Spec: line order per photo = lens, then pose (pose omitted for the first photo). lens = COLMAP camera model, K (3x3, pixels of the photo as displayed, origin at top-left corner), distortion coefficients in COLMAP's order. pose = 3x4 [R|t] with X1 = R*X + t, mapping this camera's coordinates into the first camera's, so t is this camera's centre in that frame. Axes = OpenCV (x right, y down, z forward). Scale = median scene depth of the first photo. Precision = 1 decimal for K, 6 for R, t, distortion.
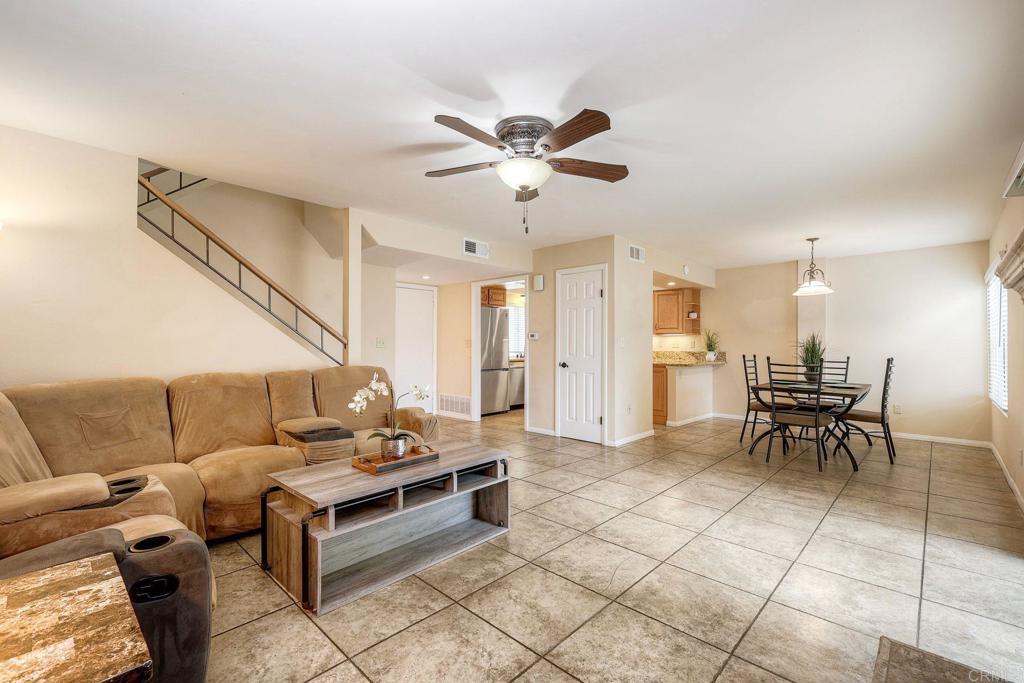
lens RADIAL K [[452.7, 0, 513.7], [0, 452.7, 338.9], [0, 0, 1]] dist [0.004825, -0.000126]
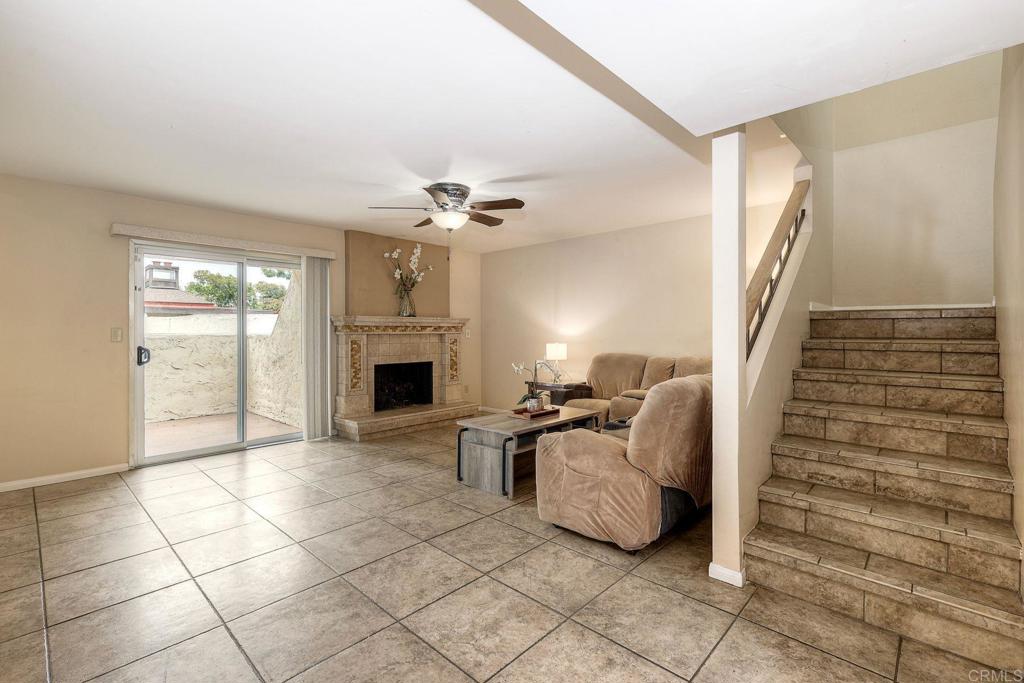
lens RADIAL K [[452.7, 0, 492.7], [0, 452.7, 331.5], [0, 0, 1]] dist [0.004825, -0.000126]
pose [[-0.999653, -0.002440, 0.026233, -0.154765], [-0.002686, 0.999953, -0.009356, 0.007473], [-0.026208, -0.009423, -0.999612, 2.446675]]
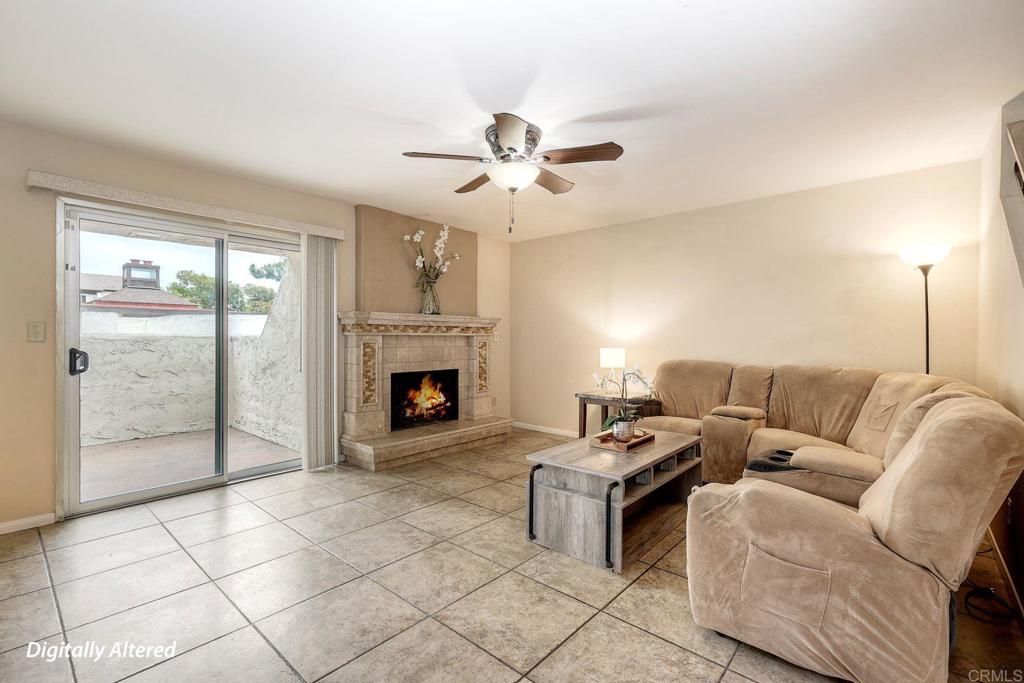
lens RADIAL K [[452.7, 0, 505.3], [0, 452.7, 339.3], [0, 0, 1]] dist [0.004825, -0.000126]
pose [[-0.999837, -0.008221, -0.016089, 0.055116], [-0.008148, 0.999956, -0.004652, 0.021160], [0.016126, -0.004520, -0.999860, 2.053029]]
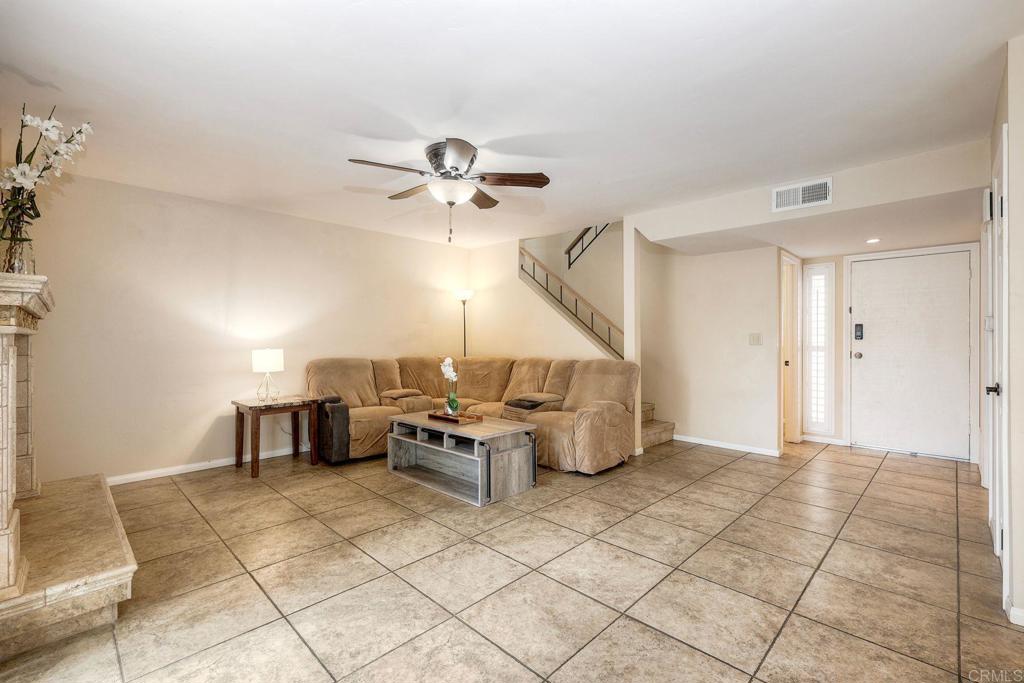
lens RADIAL K [[452.7, 0, 515.0], [0, 452.7, 342.9], [0, 0, 1]] dist [0.004825, -0.000126]
pose [[-0.027849, 0.003278, -0.999607, 1.165370], [0.007516, 0.999967, 0.003070, 0.019978], [0.999584, -0.007428, -0.027873, 1.193676]]
